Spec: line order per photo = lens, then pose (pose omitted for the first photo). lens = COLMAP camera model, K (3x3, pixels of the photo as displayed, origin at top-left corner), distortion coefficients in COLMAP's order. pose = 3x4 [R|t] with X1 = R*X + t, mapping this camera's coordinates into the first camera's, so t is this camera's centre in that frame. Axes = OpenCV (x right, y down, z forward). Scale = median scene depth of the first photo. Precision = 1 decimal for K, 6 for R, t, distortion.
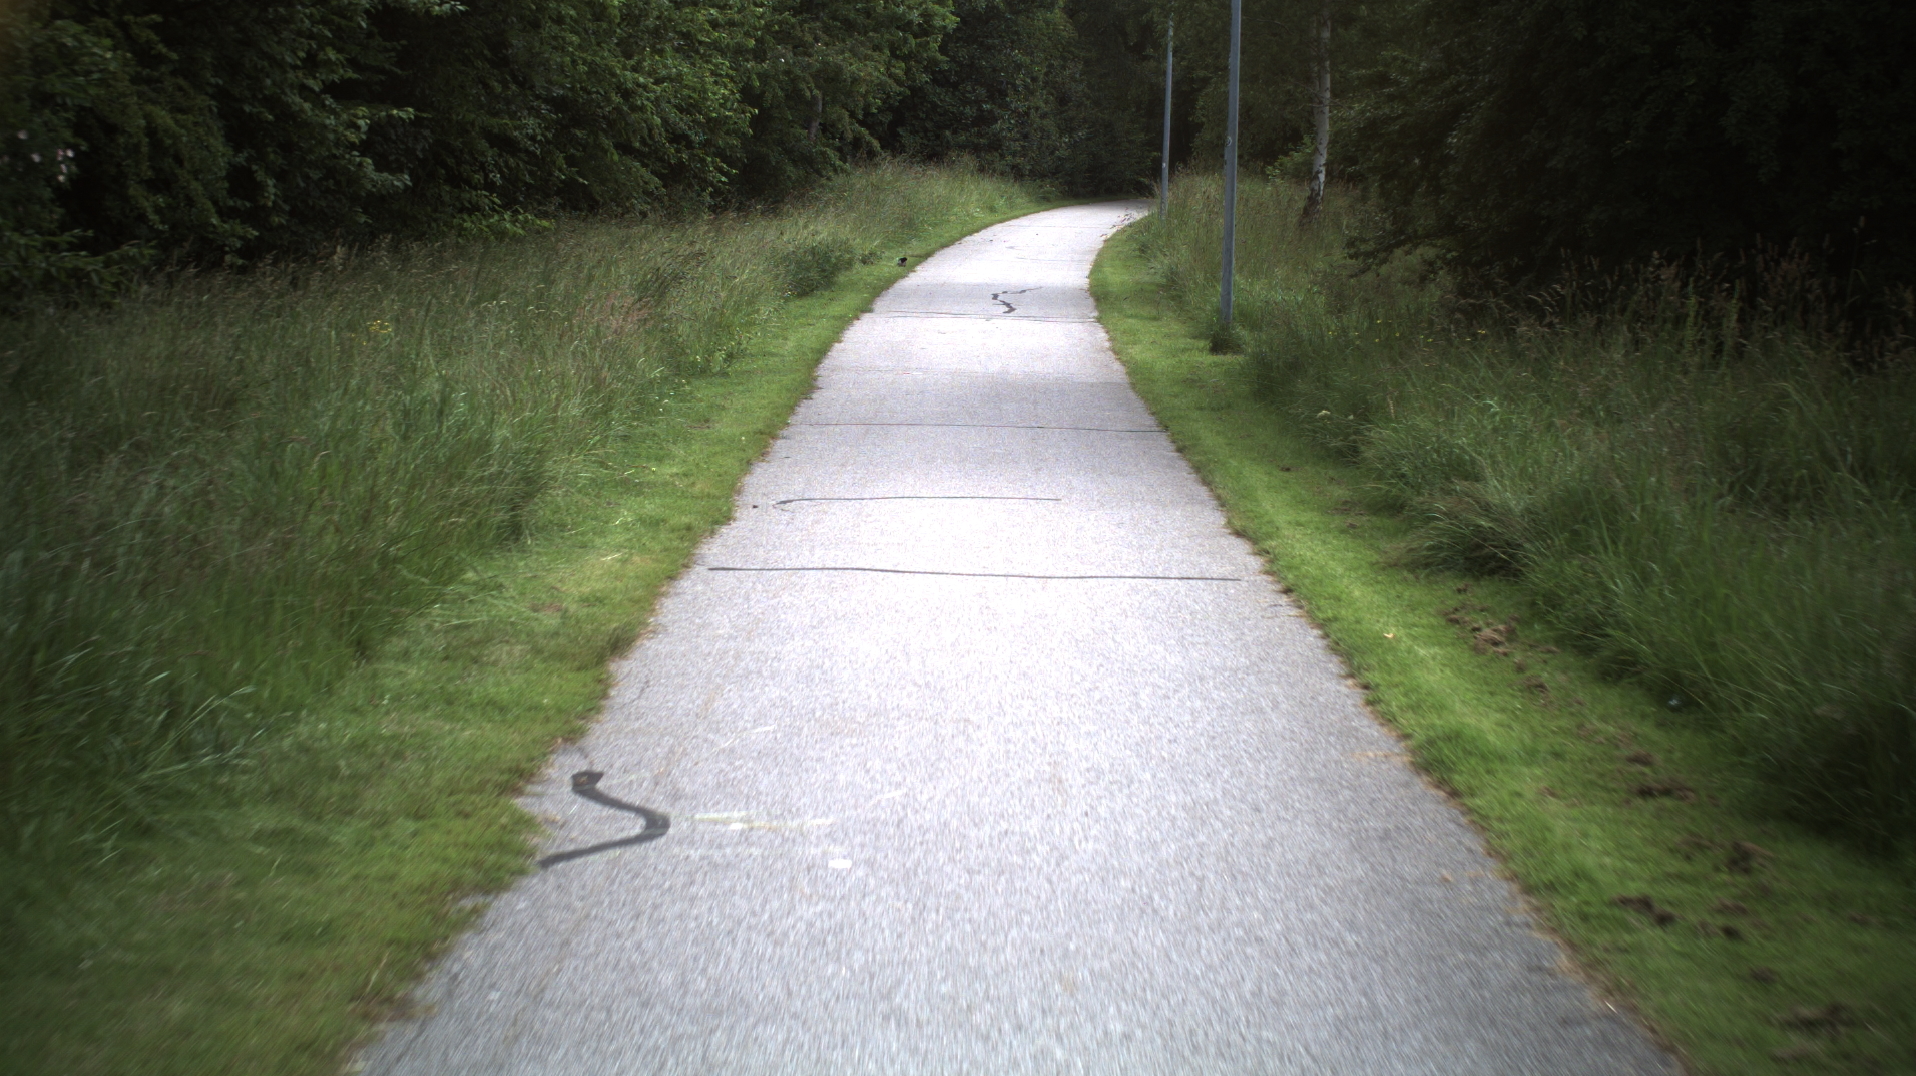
lens RADIAL K [[3549.2, 0, 960.5], [0, 3549.2, 537.0], [0, 0, 1]] dist [-0.272813, 0.000000]
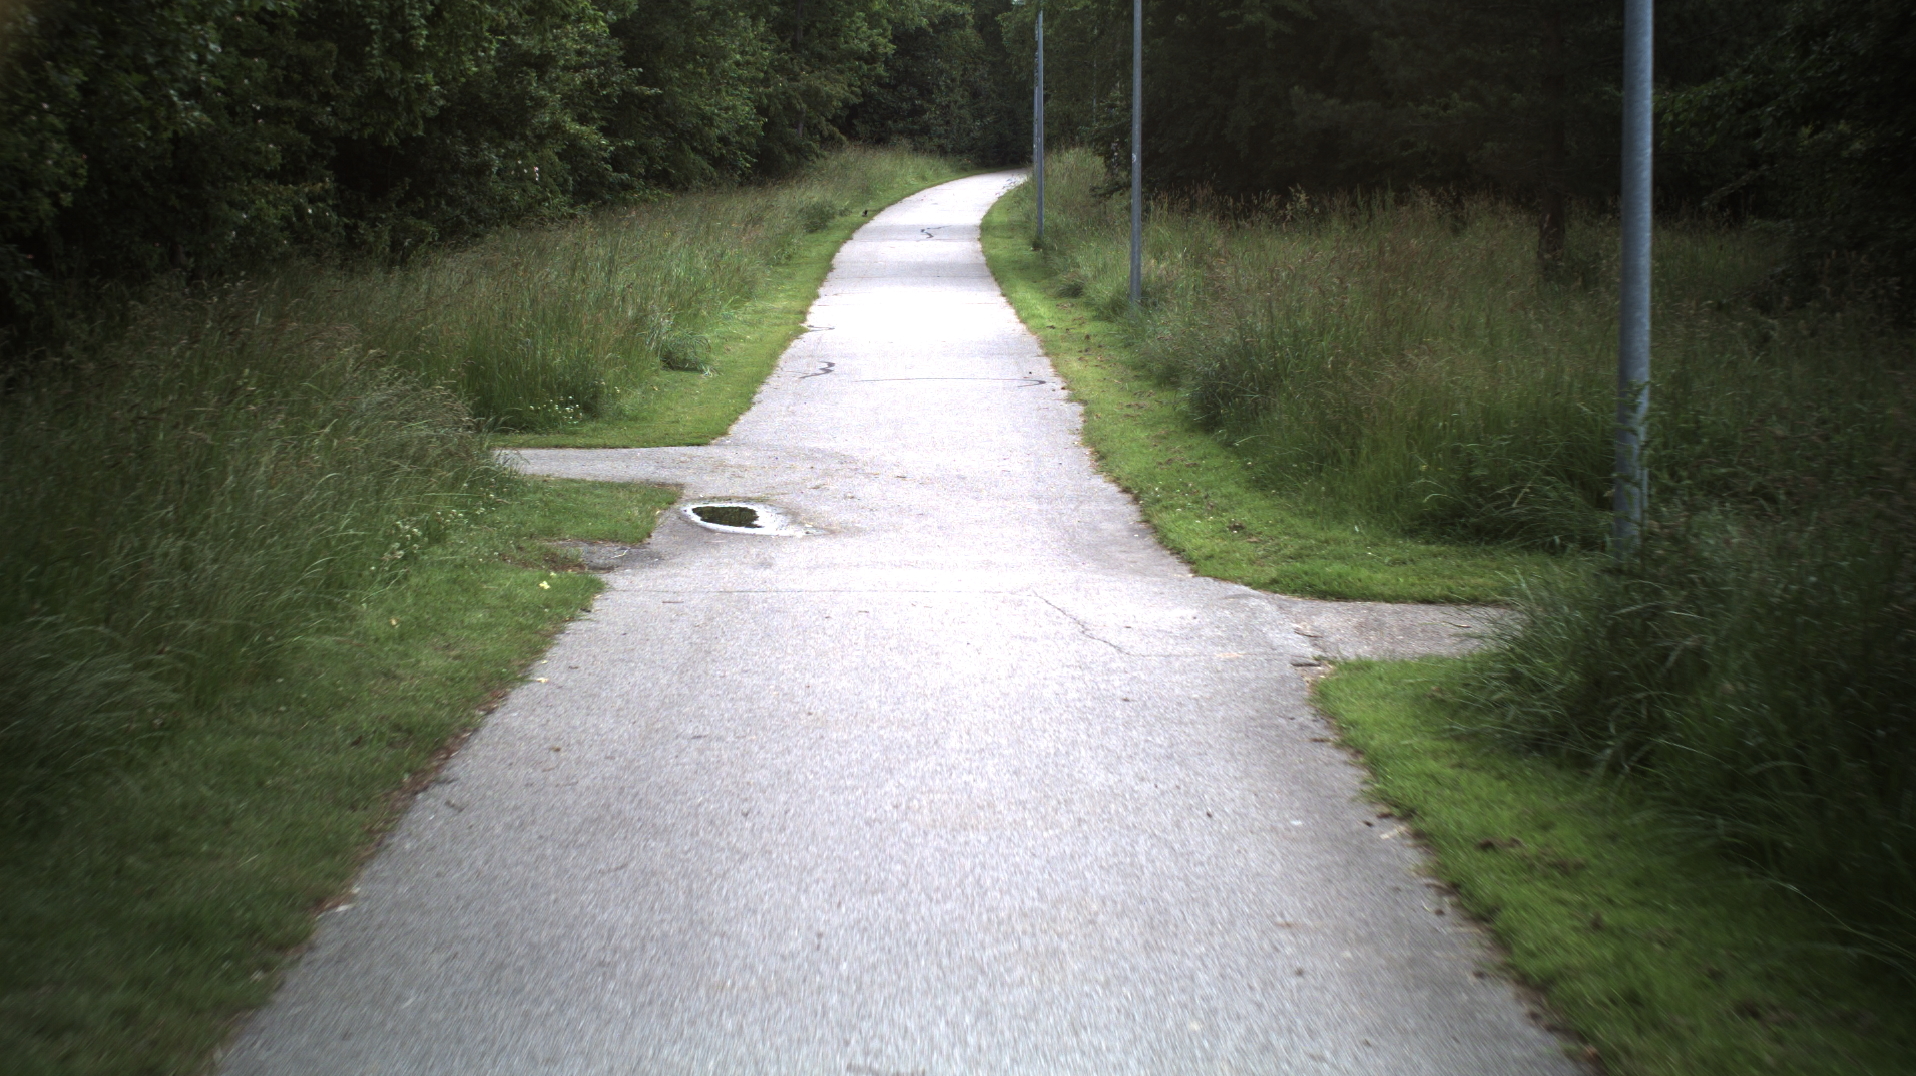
lens RADIAL K [[3549.2, 0, 949.2], [0, 3549.2, 550.9], [0, 0, 1]] dist [-0.272813, 0.000000]
pose [[0.999417, -0.032738, 0.009679, 0.001254], [0.032607, 0.999378, 0.013424, 0.072997], [-0.010113, -0.013101, 0.999863, -0.806137]]
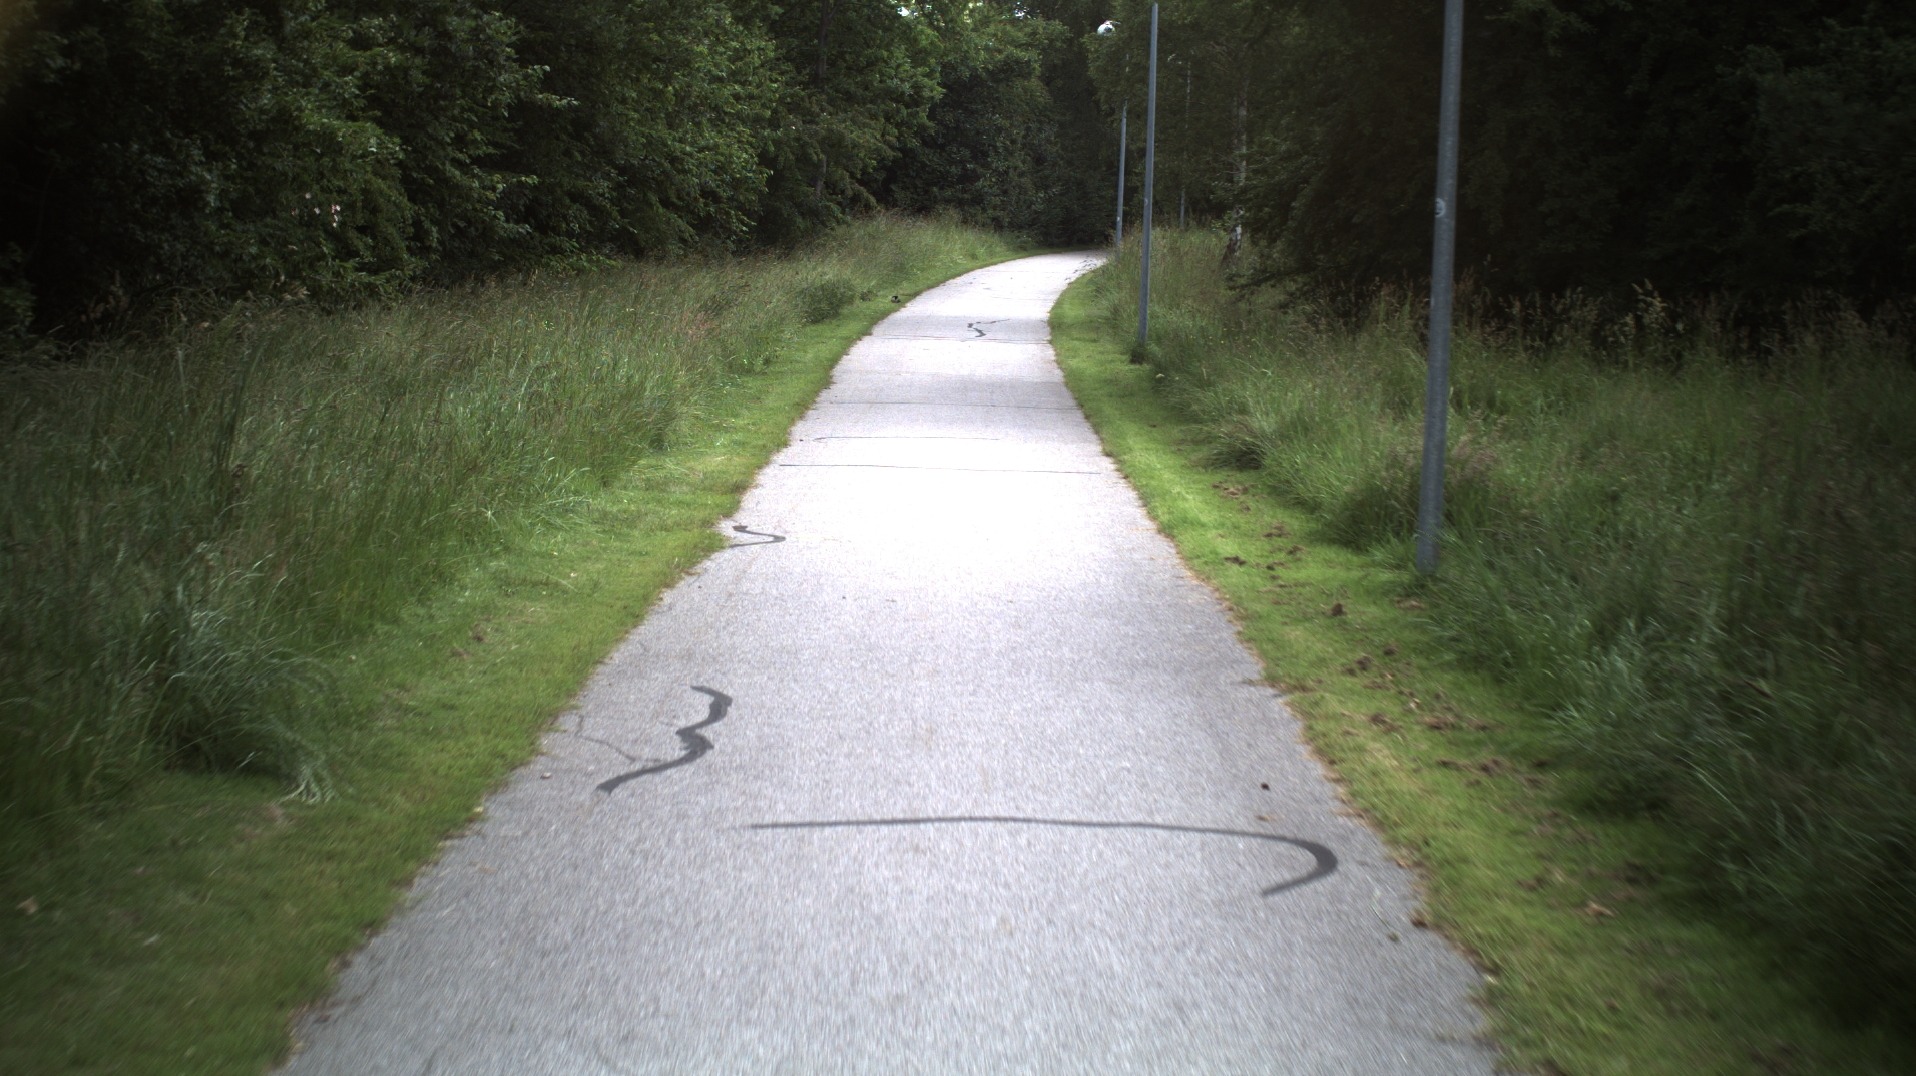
lens RADIAL K [[3549.2, 0, 957.6], [0, 3549.2, 530.5], [0, 0, 1]] dist [-0.272813, 0.000000]
pose [[0.999984, 0.005132, 0.002166, 0.003551], [-0.005096, 0.999855, -0.016225, 0.027164], [-0.002249, 0.016214, 0.999866, -0.268844]]
